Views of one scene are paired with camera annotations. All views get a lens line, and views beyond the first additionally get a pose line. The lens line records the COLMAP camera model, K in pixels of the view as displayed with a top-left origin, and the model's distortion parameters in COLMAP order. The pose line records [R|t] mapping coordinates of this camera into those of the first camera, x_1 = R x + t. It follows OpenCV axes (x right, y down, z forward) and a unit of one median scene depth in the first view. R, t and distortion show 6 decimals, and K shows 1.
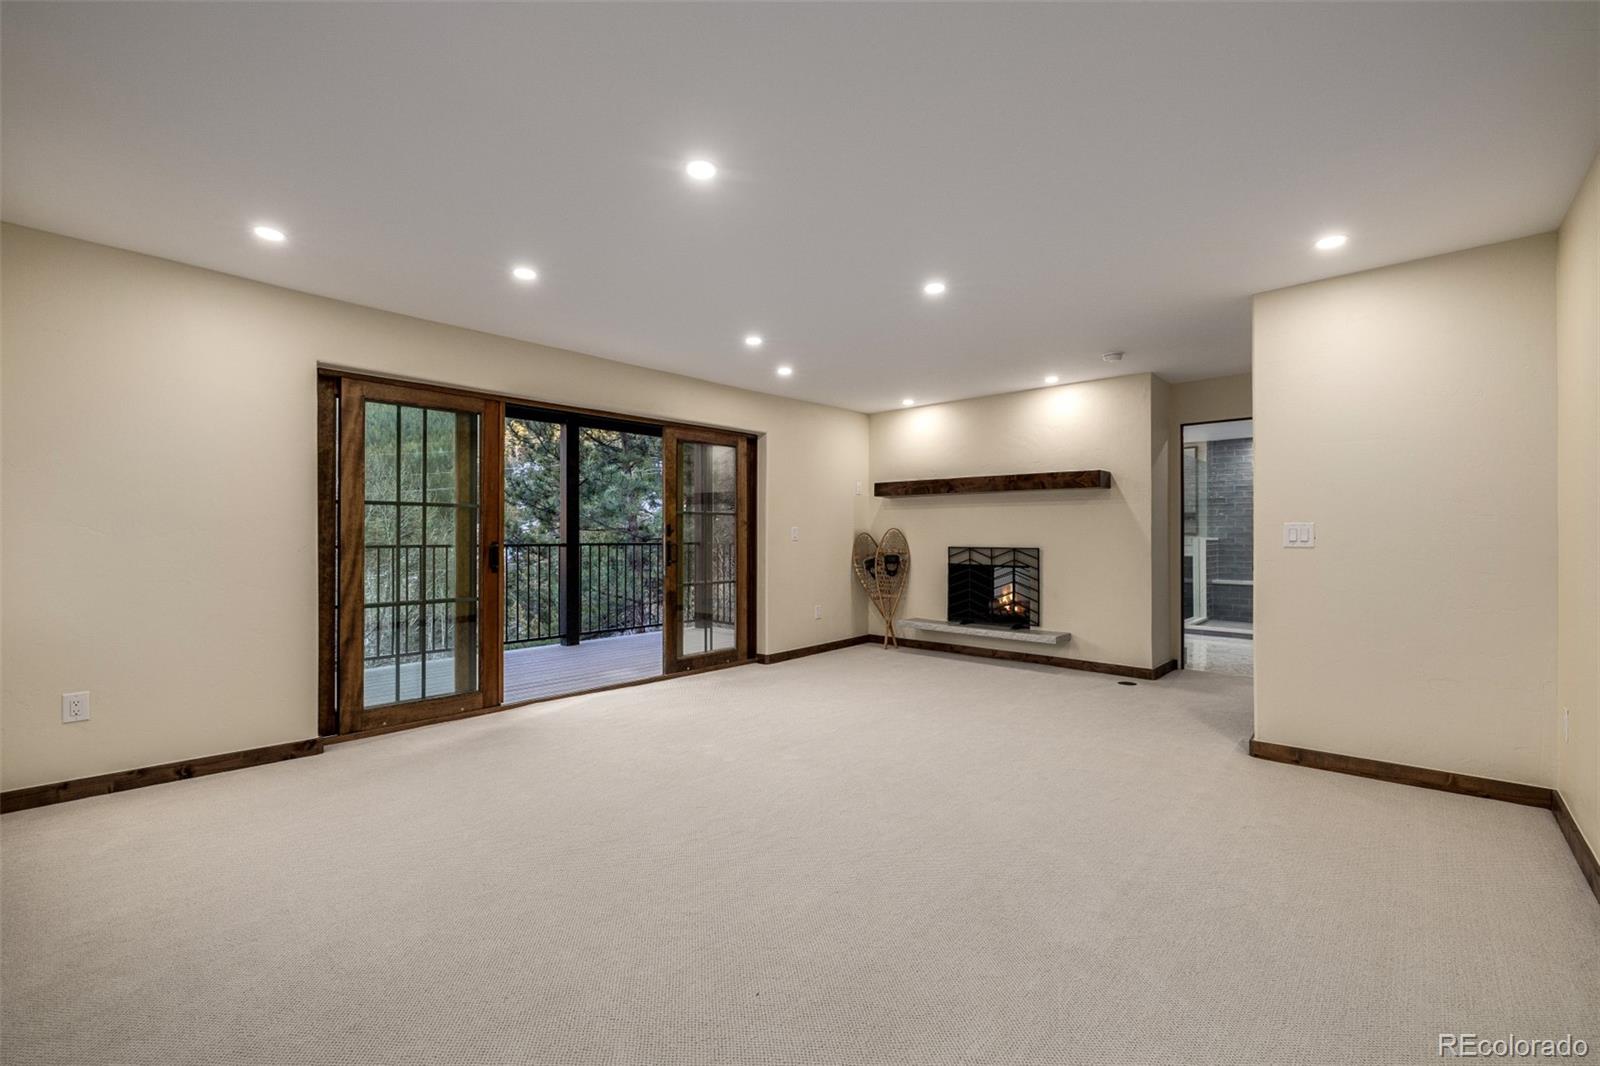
lens RADIAL K [[669.1, 0, 798.9], [0, 669.1, 535.2], [0, 0, 1]] dist [0.000986, -0.000364]
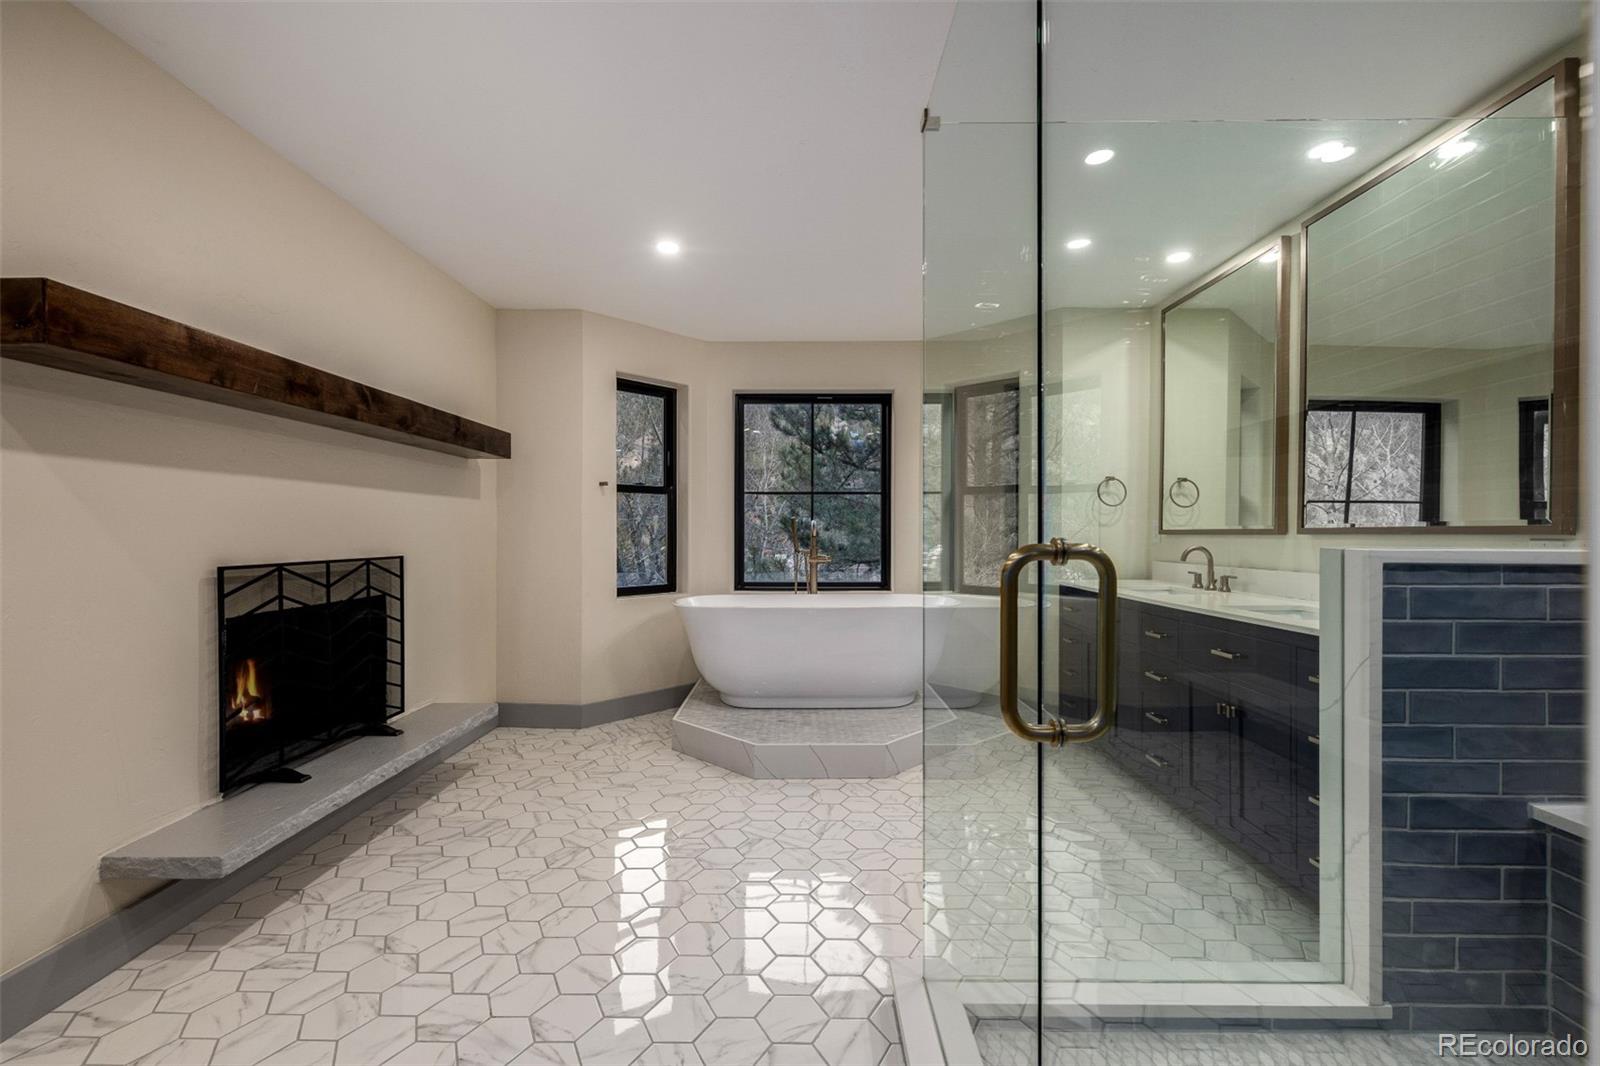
lens RADIAL K [[669.1, 0, 798.9], [0, 669.1, 535.2], [0, 0, 1]] dist [0.000986, -0.000364]
pose [[-0.655931, 0.001201, 0.754820, -0.202881], [0.004810, 0.999985, 0.002588, 0.003074], [-0.754805, 0.005328, -0.655927, 1.033024]]
